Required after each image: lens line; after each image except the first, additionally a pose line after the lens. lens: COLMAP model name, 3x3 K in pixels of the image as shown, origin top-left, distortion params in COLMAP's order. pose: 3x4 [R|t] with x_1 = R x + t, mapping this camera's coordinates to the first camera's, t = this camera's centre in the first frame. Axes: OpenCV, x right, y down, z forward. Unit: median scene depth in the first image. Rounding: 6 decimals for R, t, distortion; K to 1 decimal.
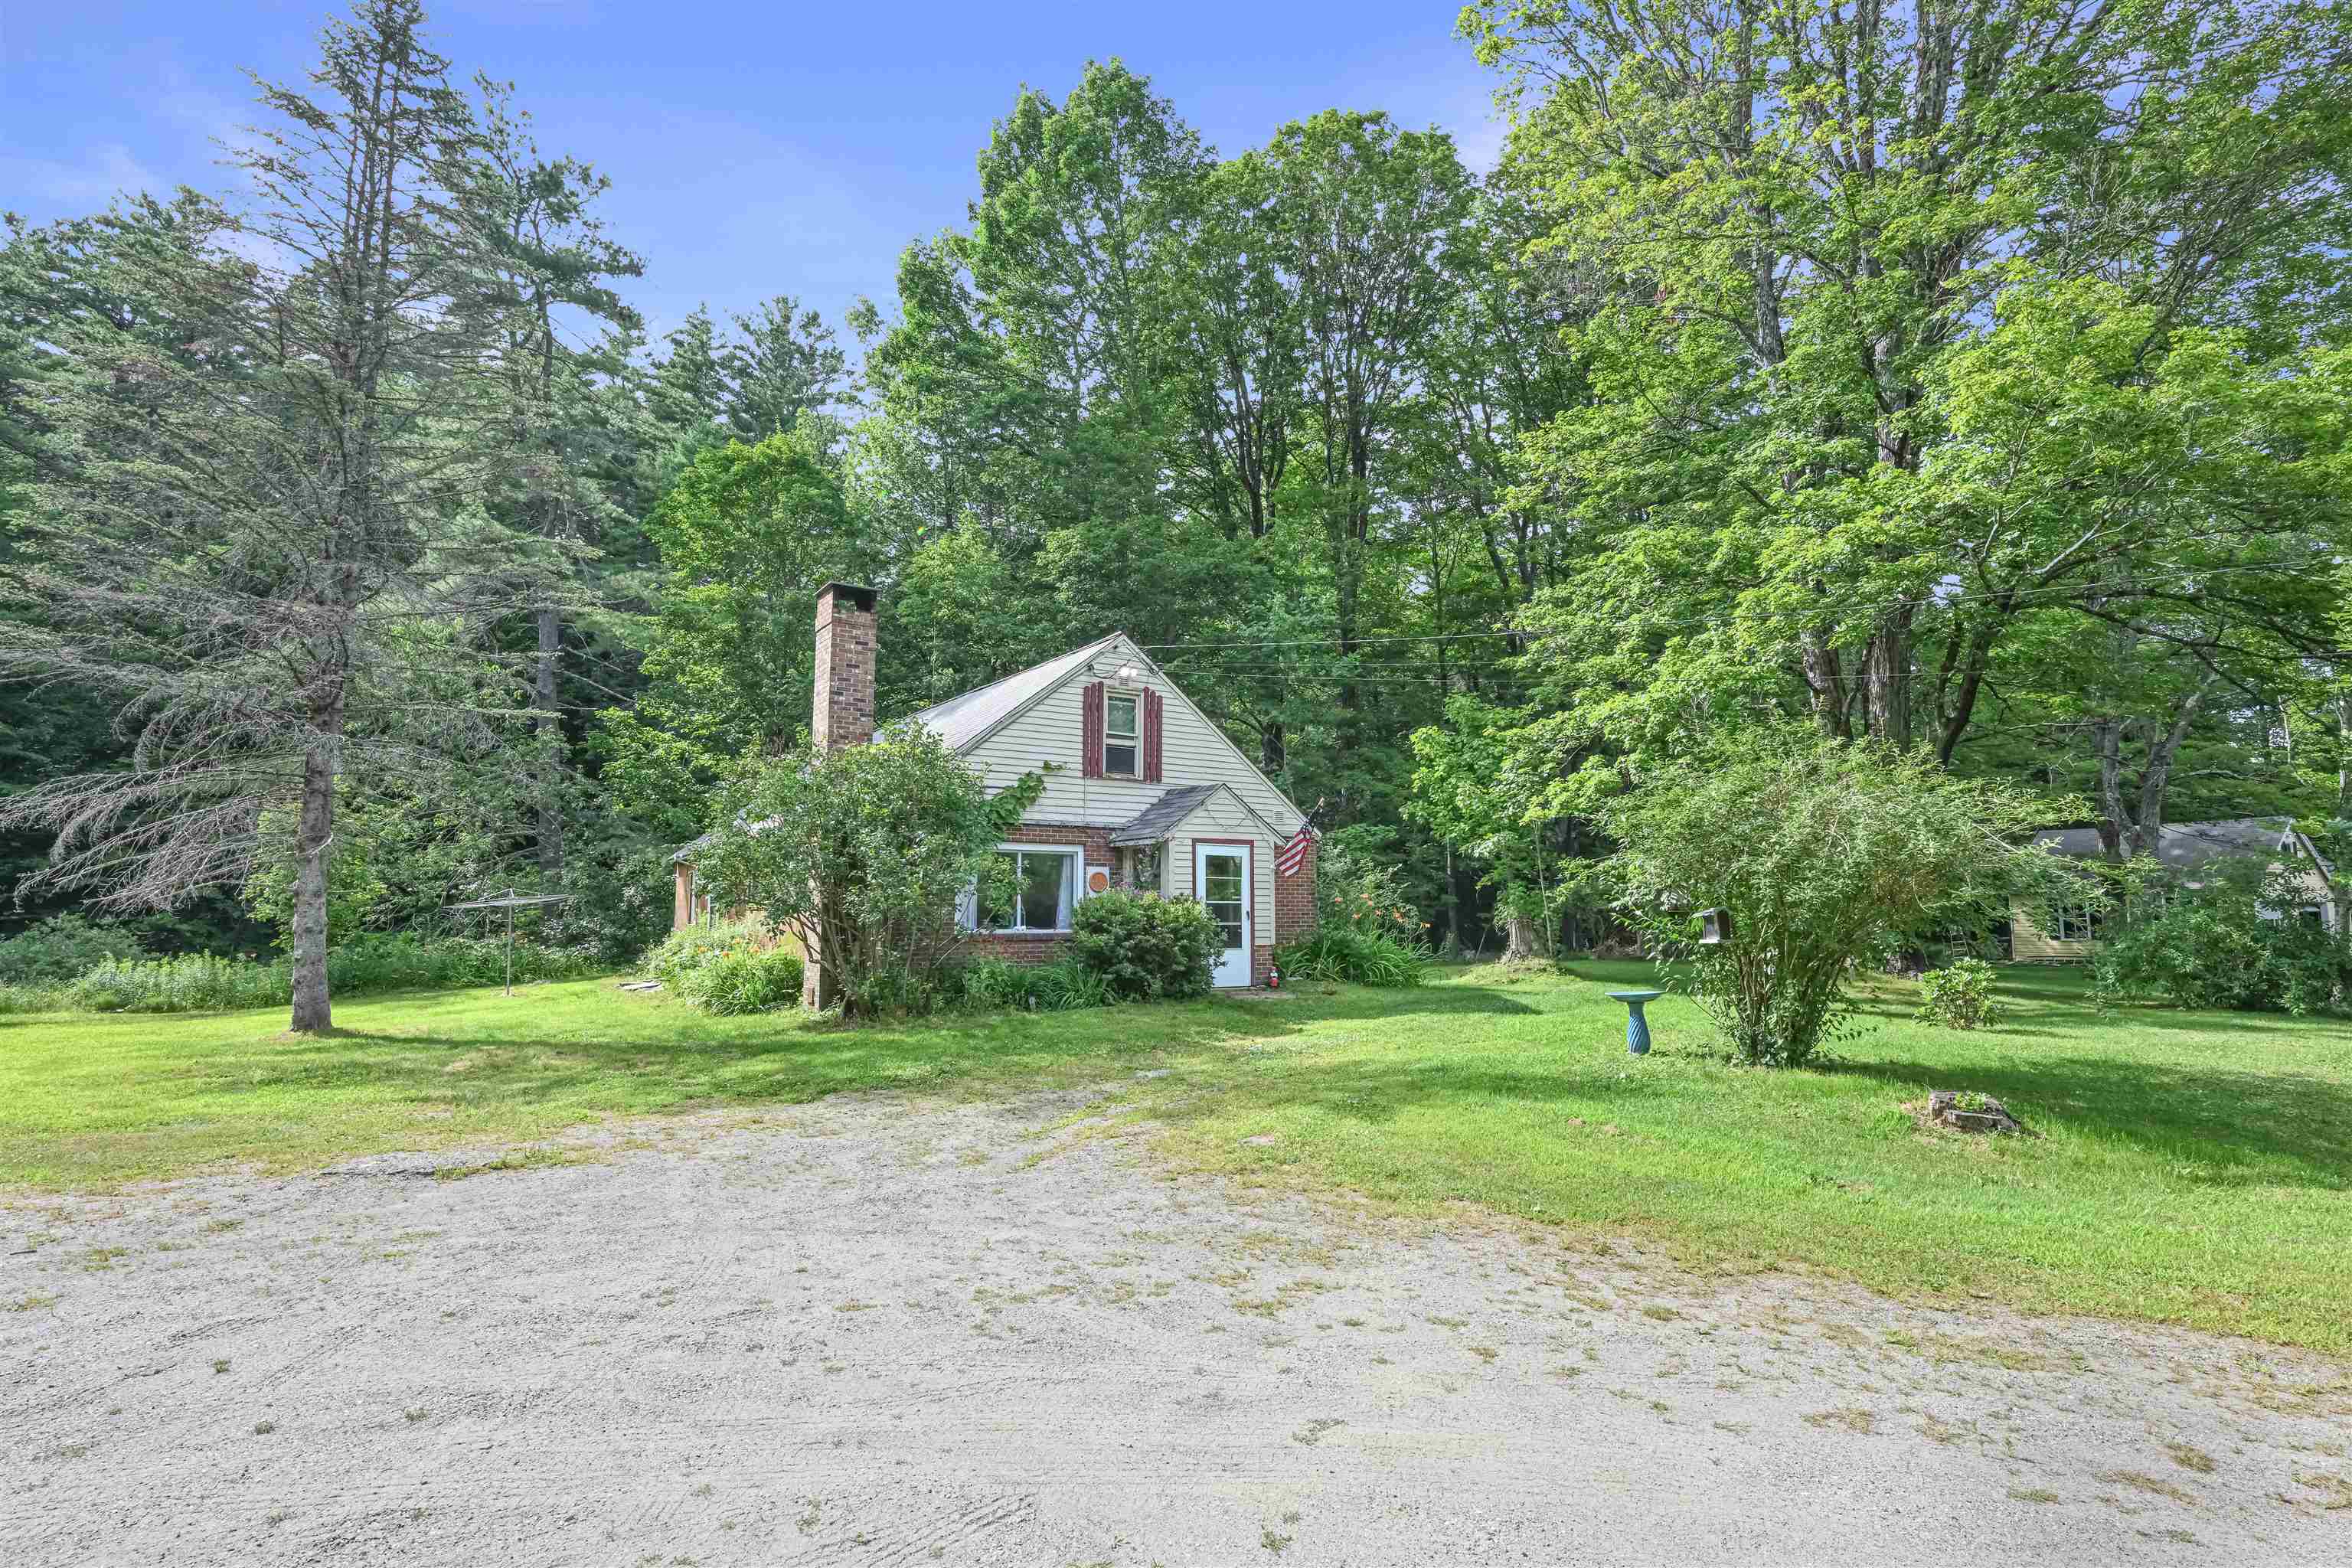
lens RADIAL K [[1158.2, 0, 1175.8], [0, 1158.2, 795.8], [0, 0, 1]] dist [0.000620, -0.000155]
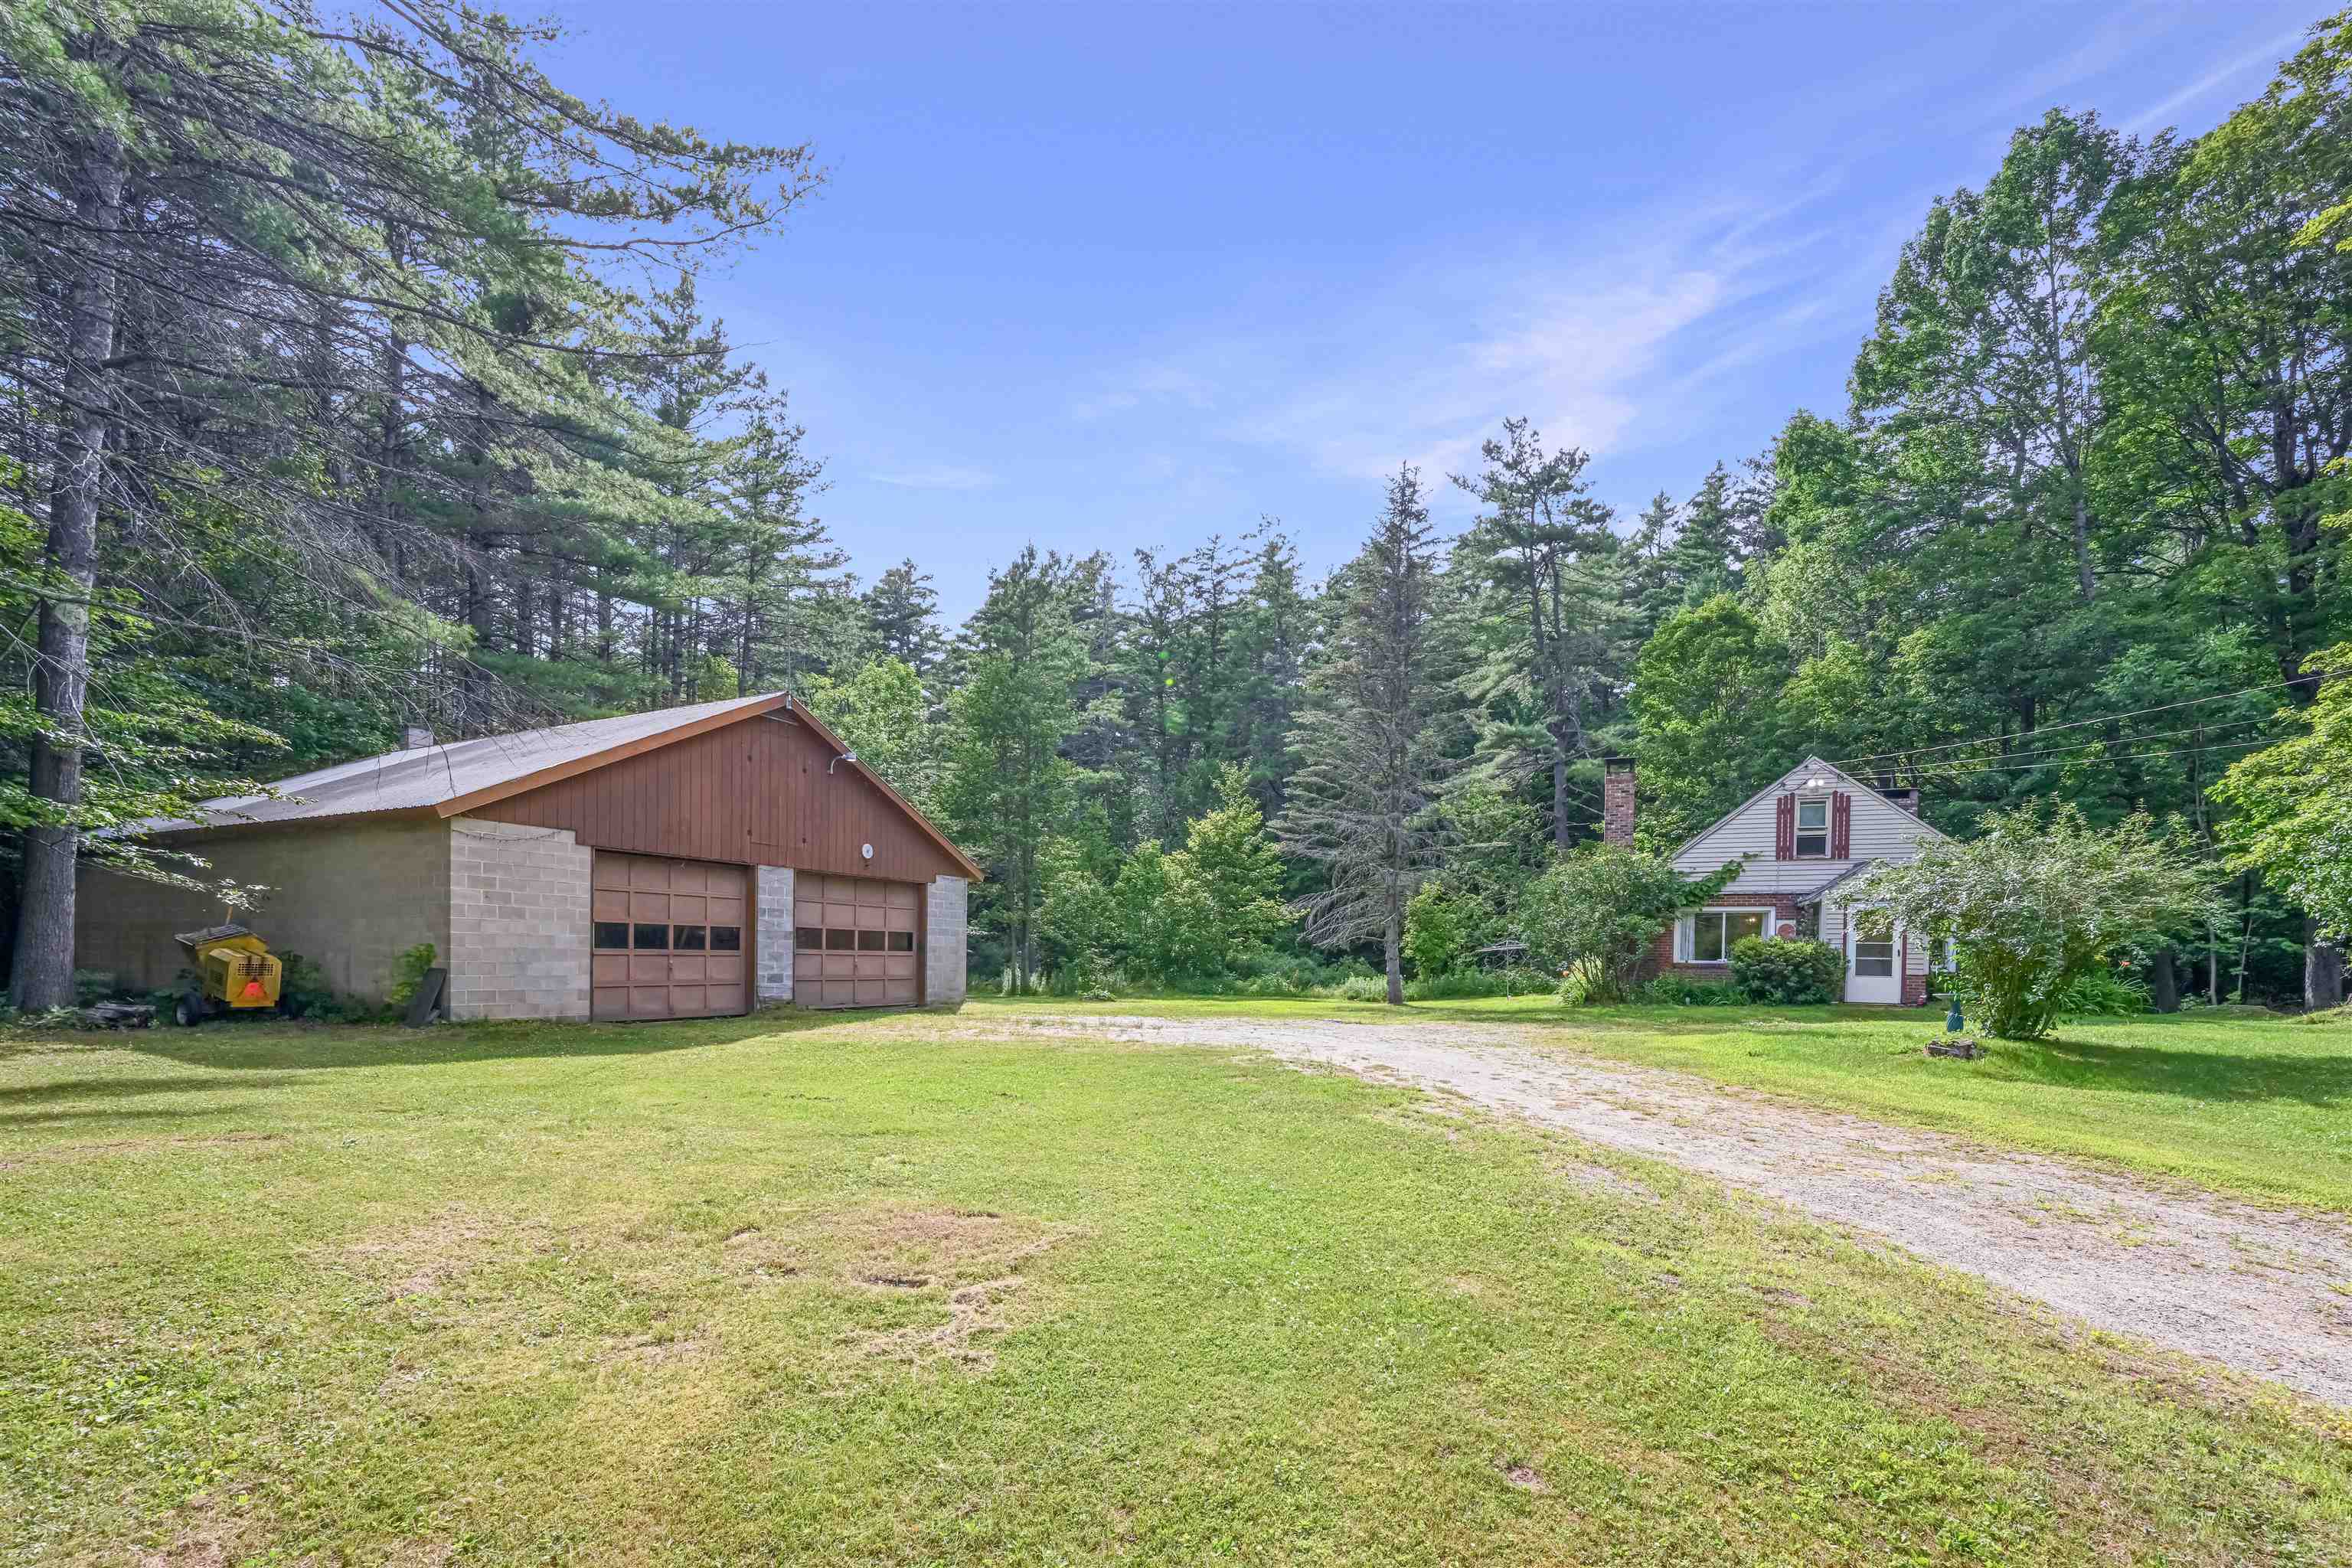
lens RADIAL K [[948.5, 0, 1177.6], [0, 948.5, 783.7], [0, 0, 1]] dist [-0.000808, -0.000078]
pose [[0.556144, -0.143899, -0.818533, 0.495564], [0.068553, 0.989483, -0.127375, -0.010617], [0.828254, 0.014726, 0.560160, -0.323669]]
